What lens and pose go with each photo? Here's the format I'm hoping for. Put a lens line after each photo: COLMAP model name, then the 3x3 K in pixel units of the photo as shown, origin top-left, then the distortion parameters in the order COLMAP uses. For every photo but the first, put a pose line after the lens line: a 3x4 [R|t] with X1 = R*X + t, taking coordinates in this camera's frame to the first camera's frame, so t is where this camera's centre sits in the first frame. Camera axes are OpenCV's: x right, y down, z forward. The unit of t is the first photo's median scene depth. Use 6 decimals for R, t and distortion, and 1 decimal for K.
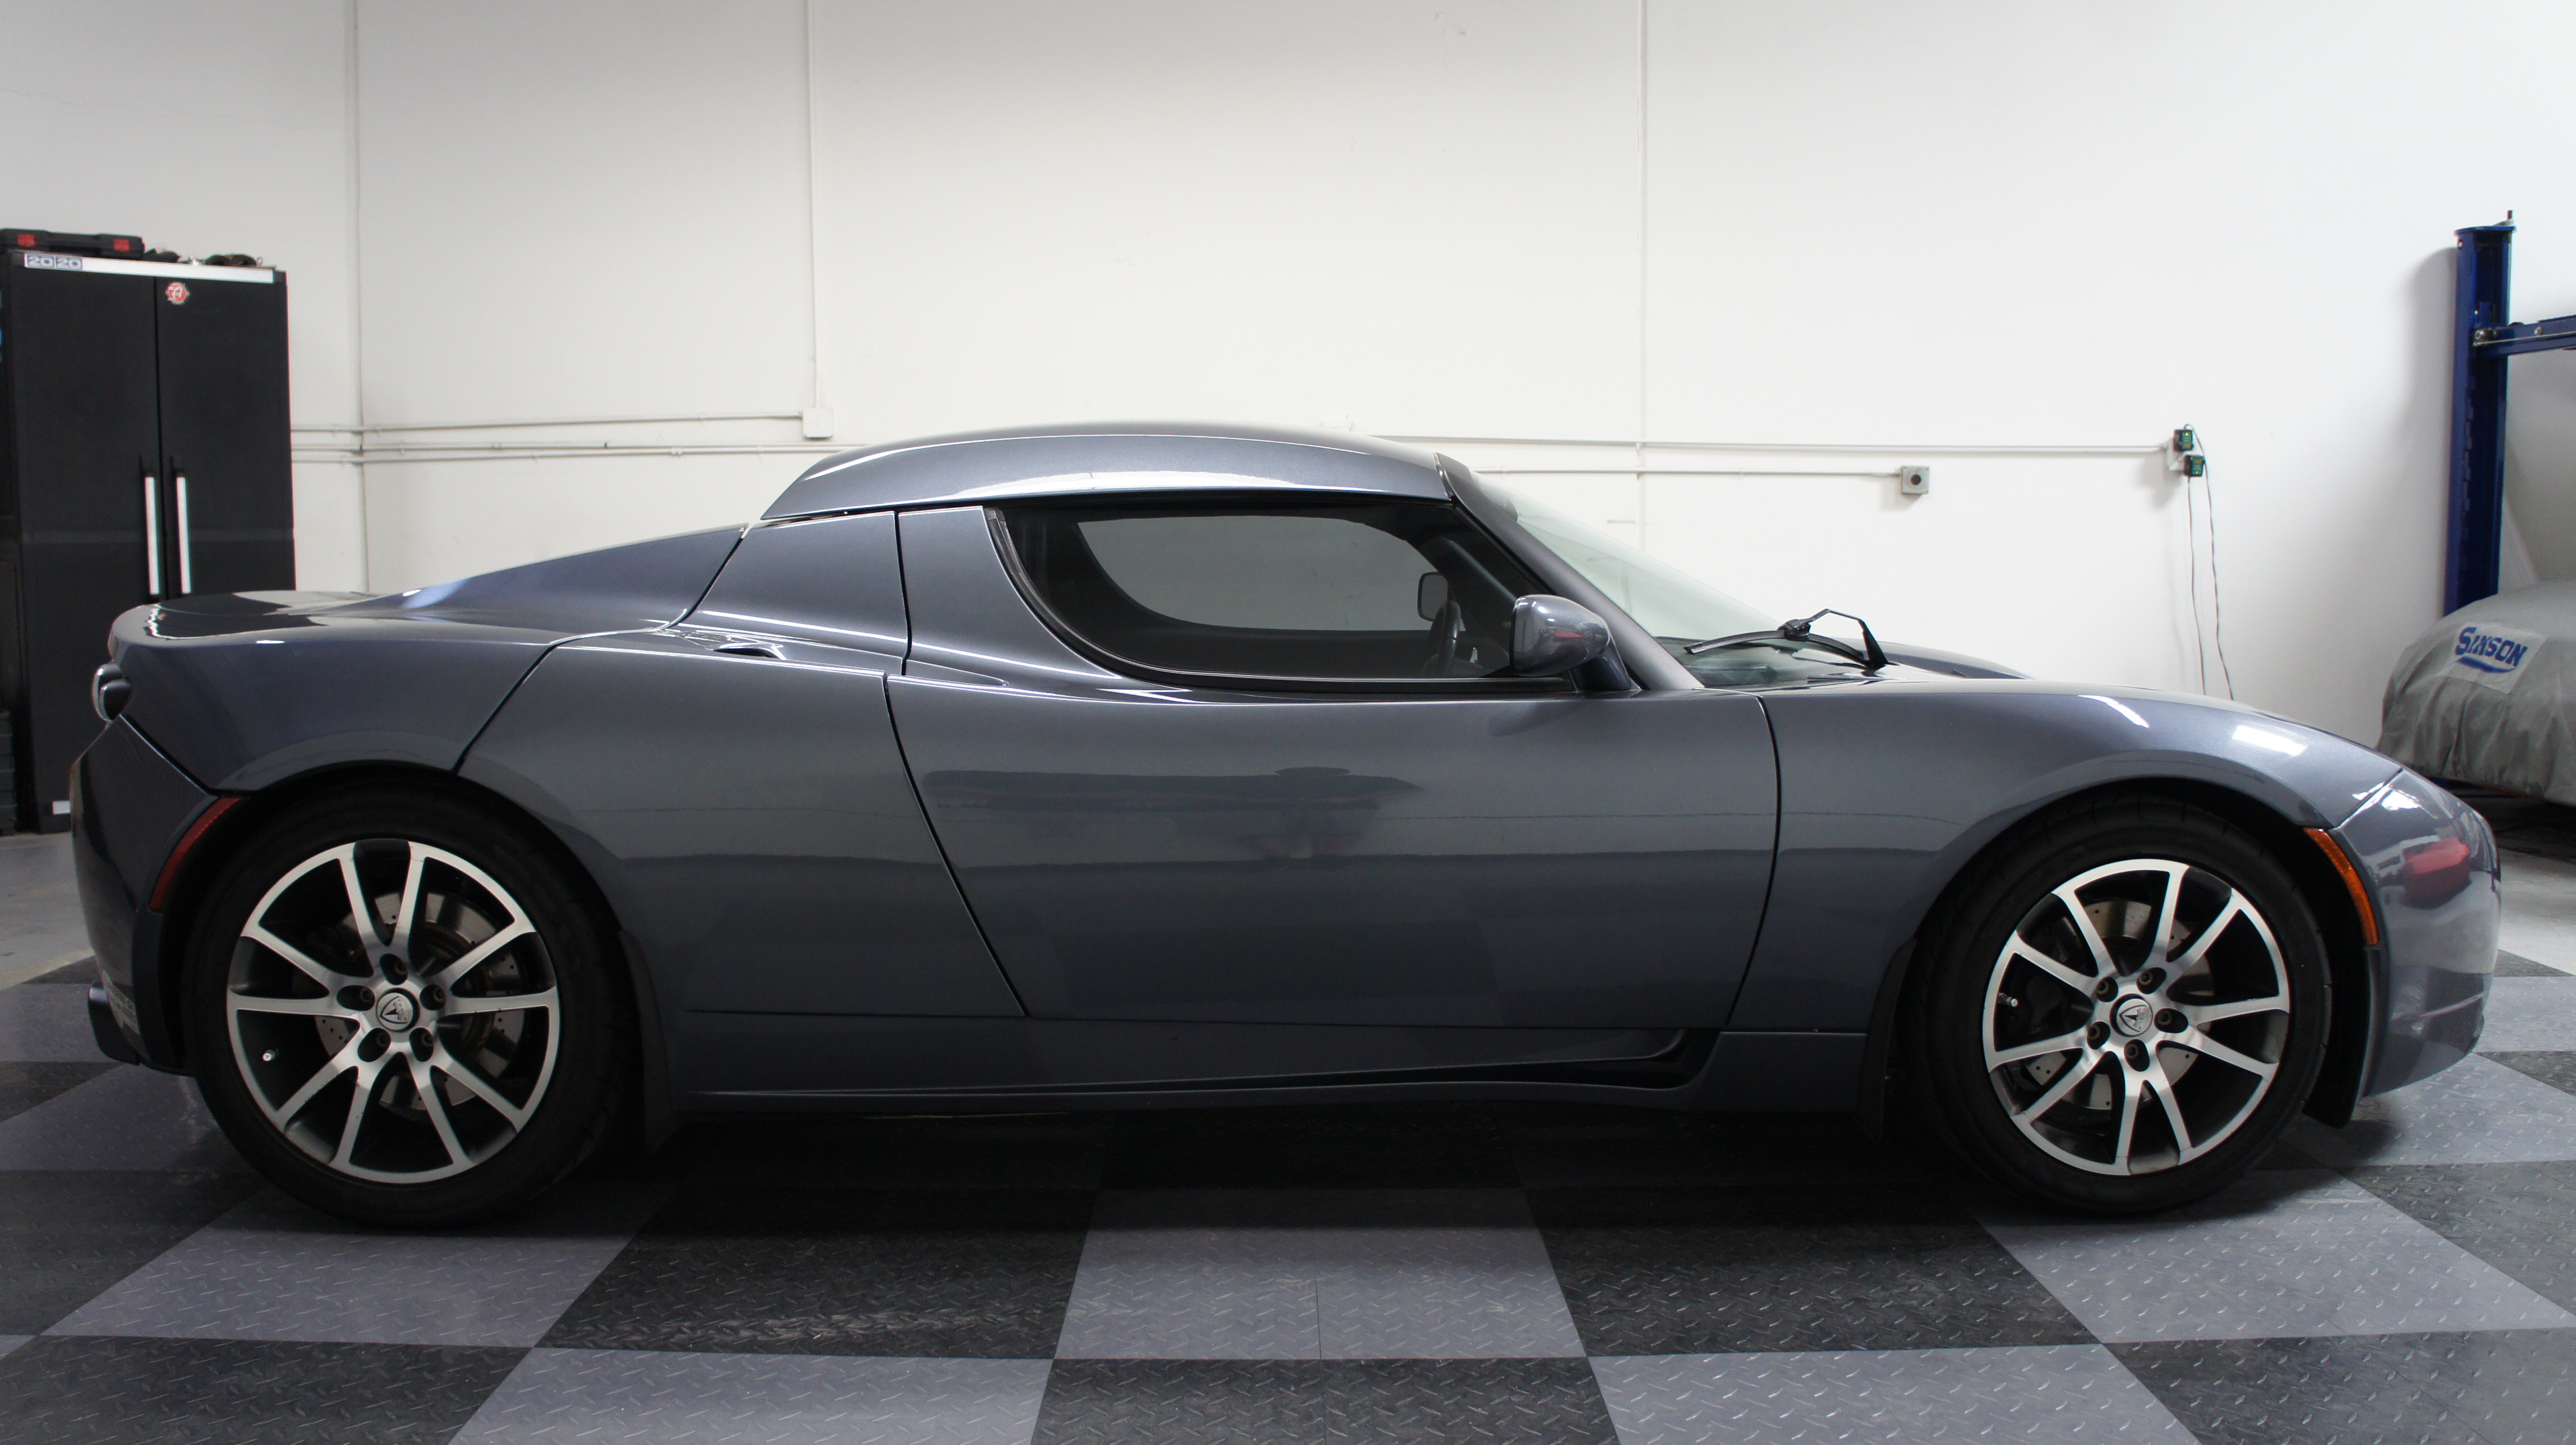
lens RADIAL K [[2014.2, 0, 1274.8], [0, 2014.2, 728.3], [0, 0, 1]] dist [-0.180308, 0.124835]
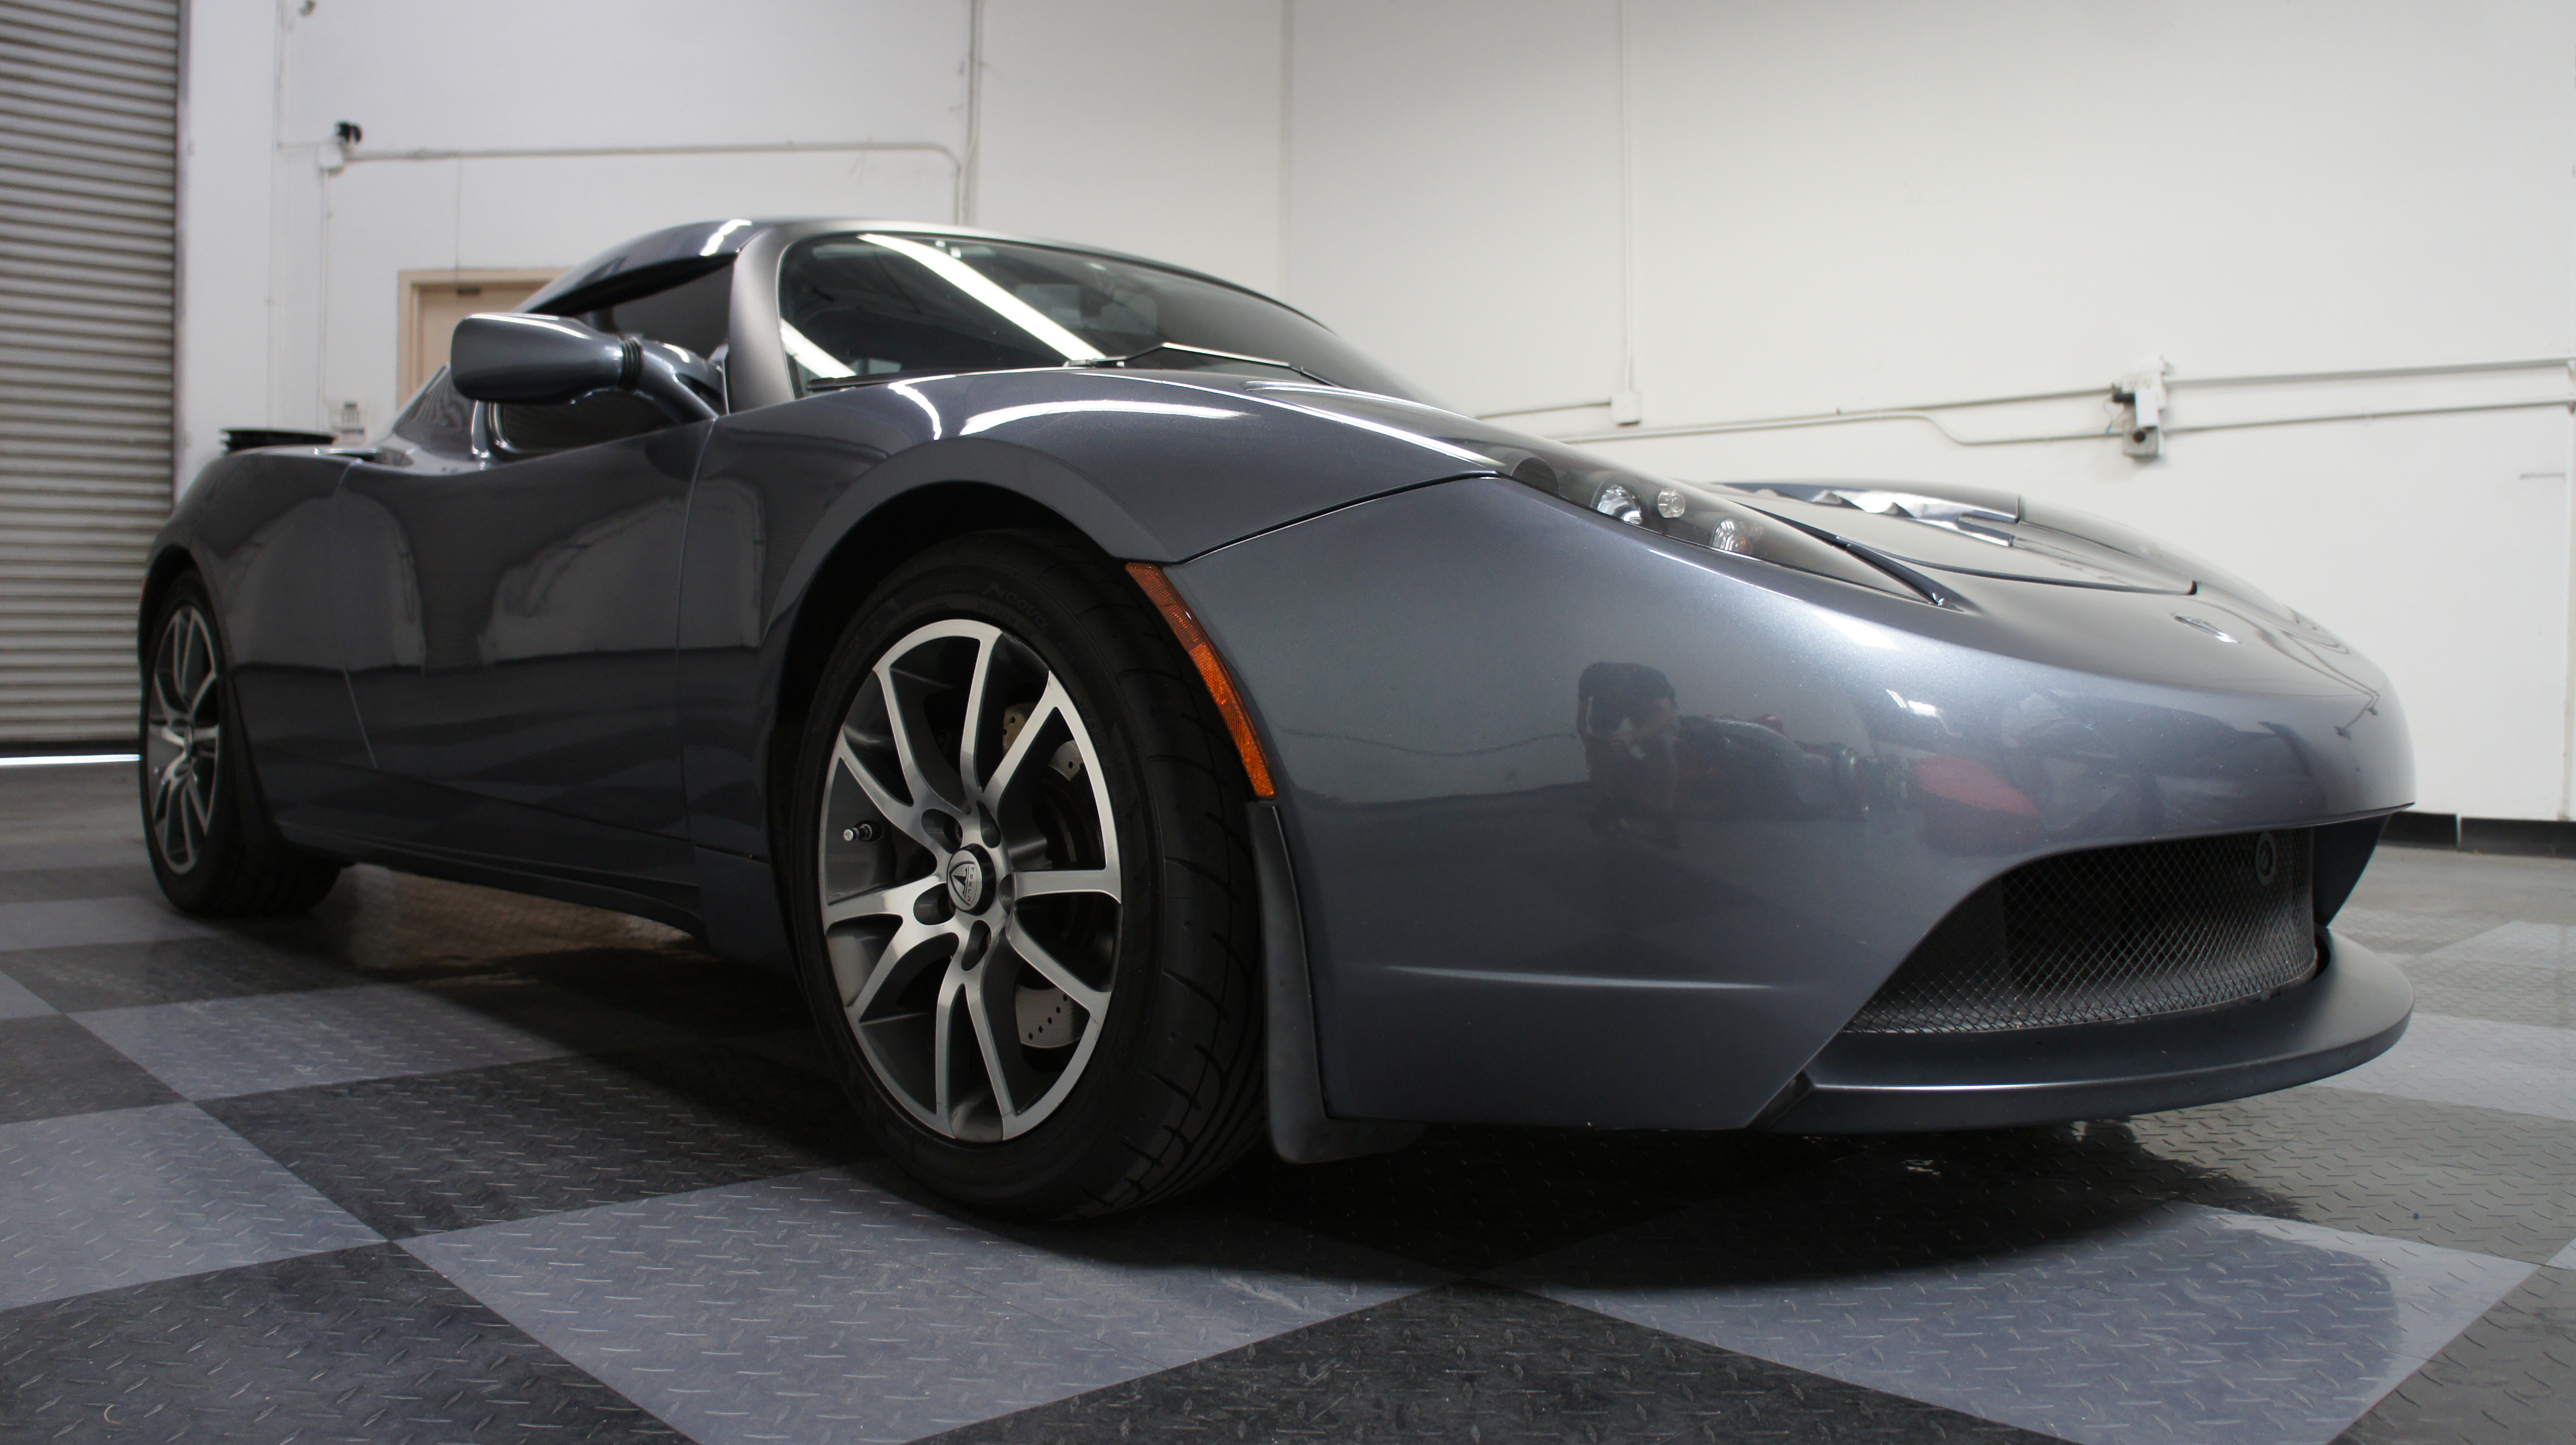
lens RADIAL K [[2014.2, 0, 1276.7], [0, 2014.2, 721.2], [0, 0, 1]] dist [-0.180308, 0.124835]
pose [[0.688088, 0.036365, -0.724715, 0.965025], [-0.084479, 0.995966, -0.030235, 0.108405], [0.720692, 0.082028, 0.688385, 0.625760]]
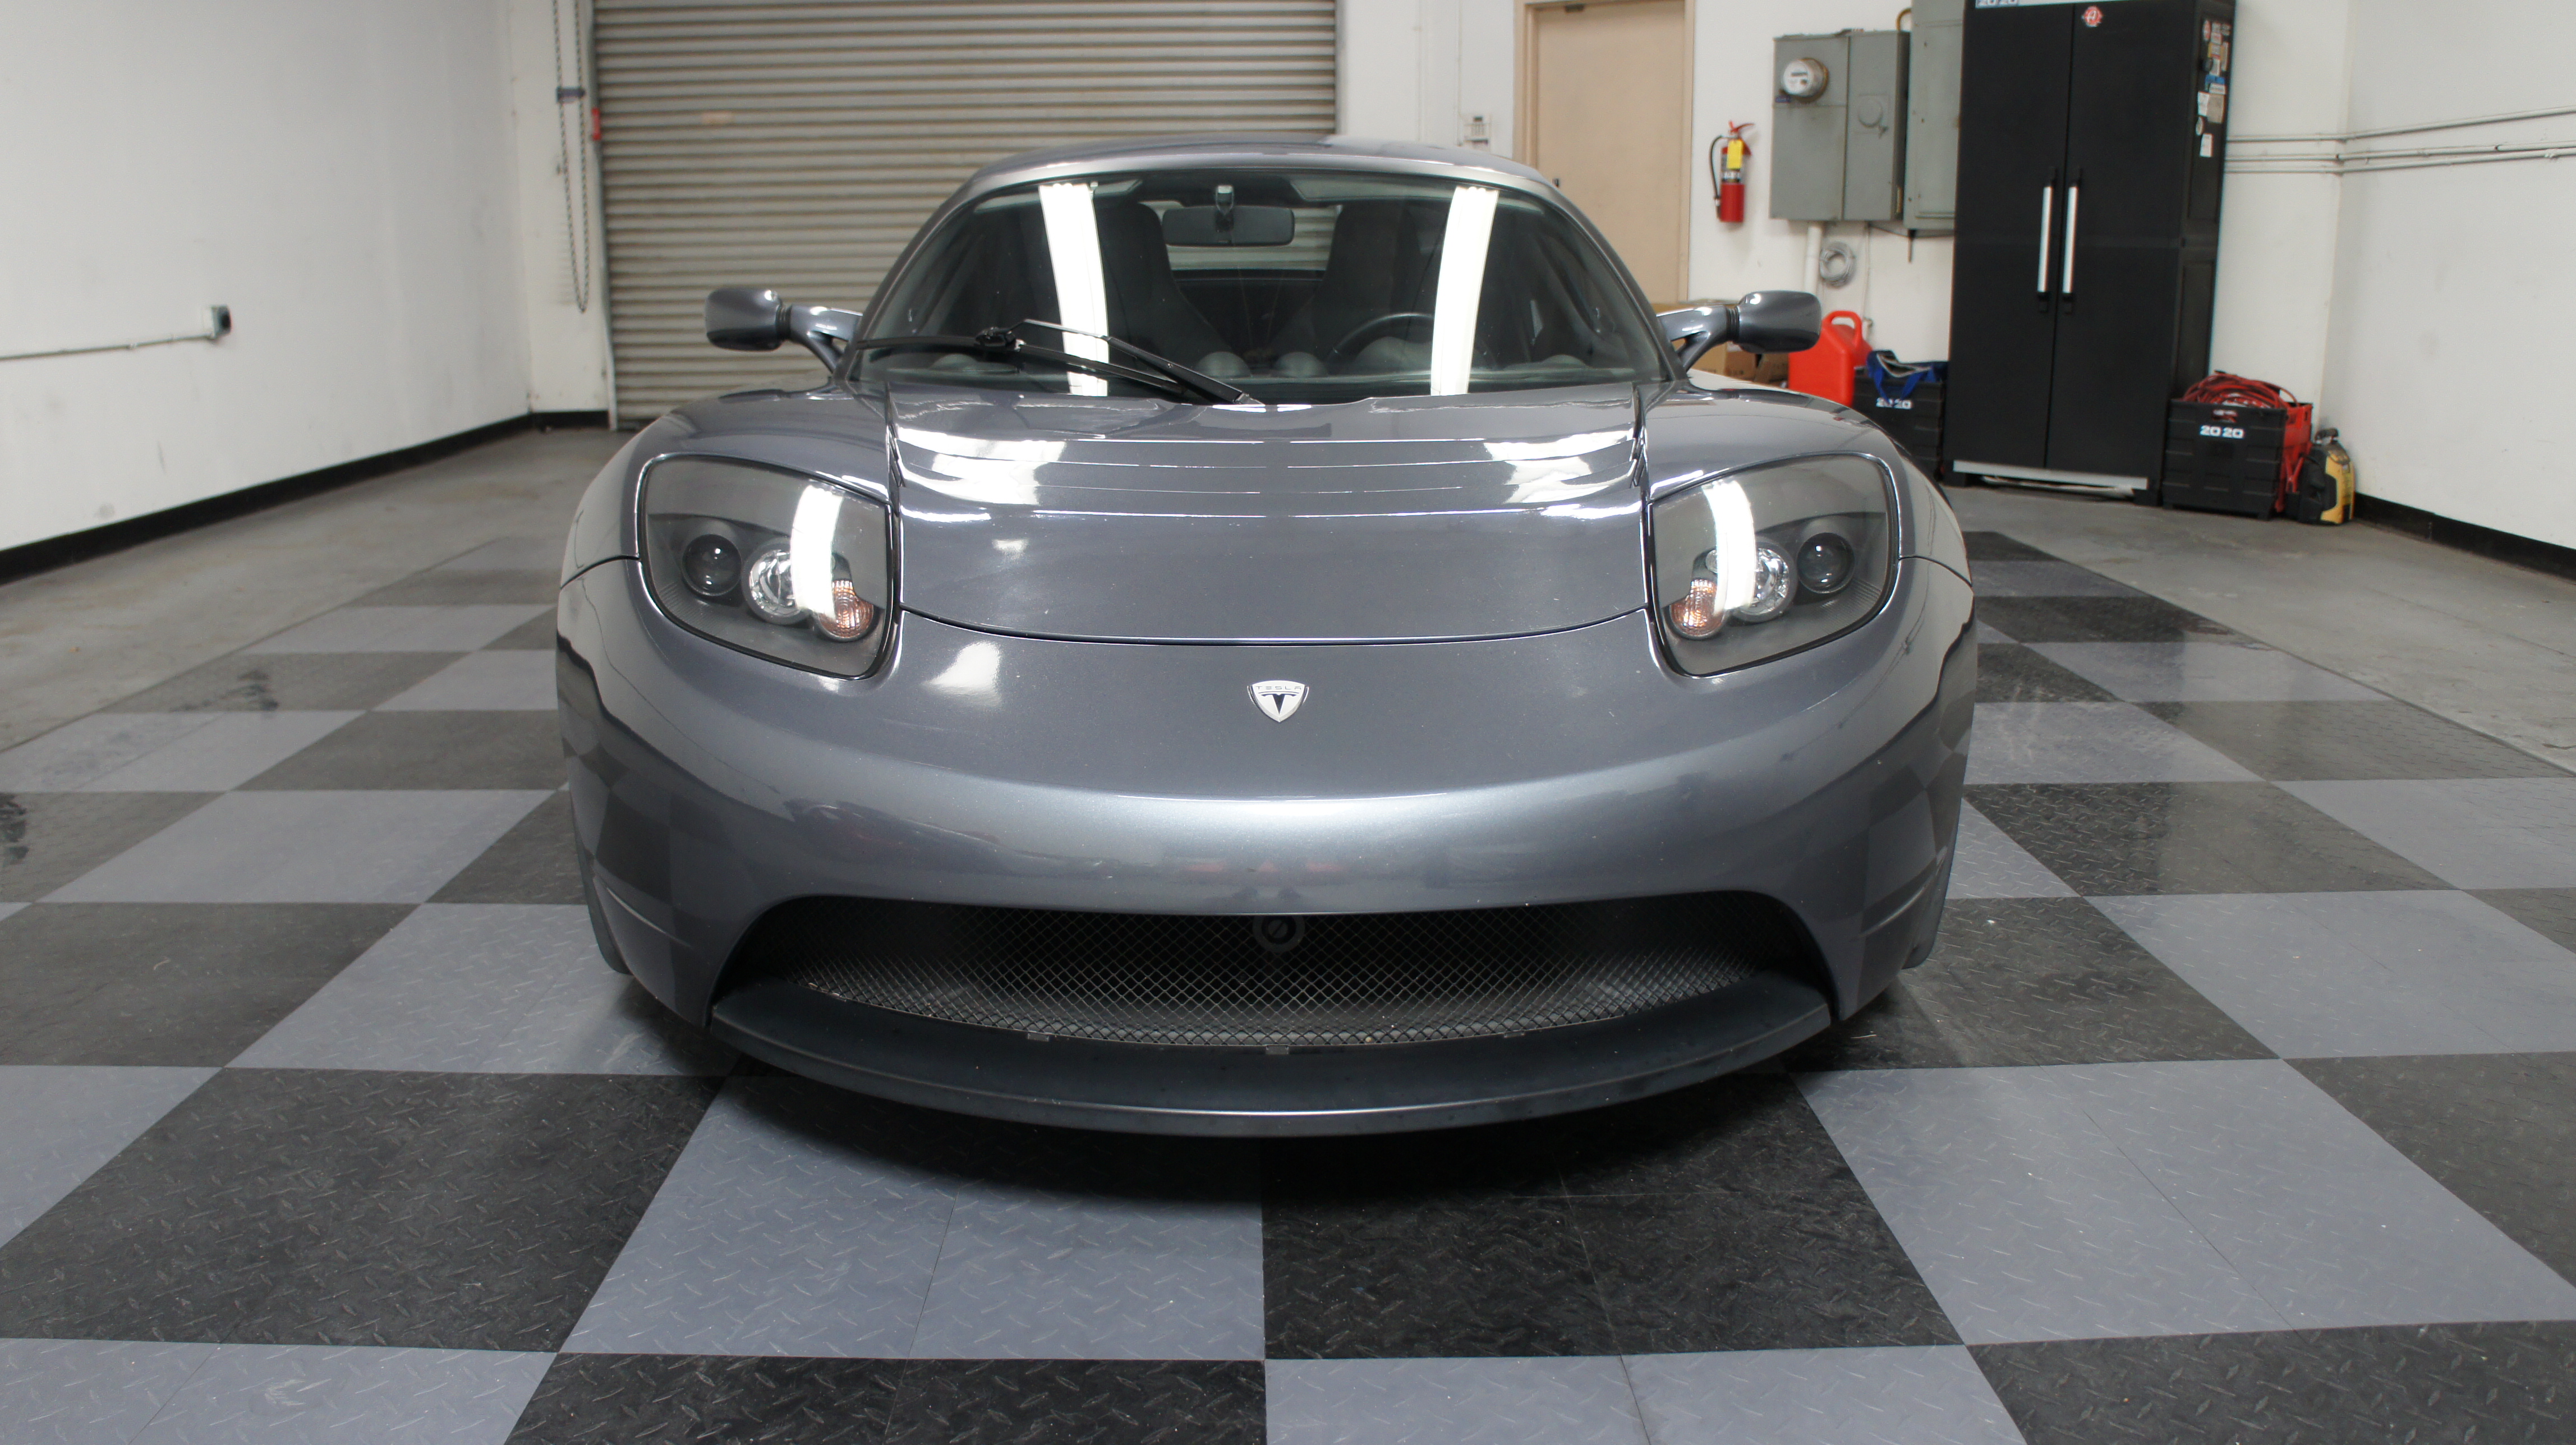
lens RADIAL K [[2014.2, 0, 1277.5], [0, 2014.2, 704.5], [0, 0, 1]] dist [-0.180308, 0.124835]
pose [[0.014903, 0.232421, -0.972501, 1.390915], [-0.098241, 0.968244, 0.229898, -0.128984], [0.995051, 0.092113, 0.037263, 1.263441]]
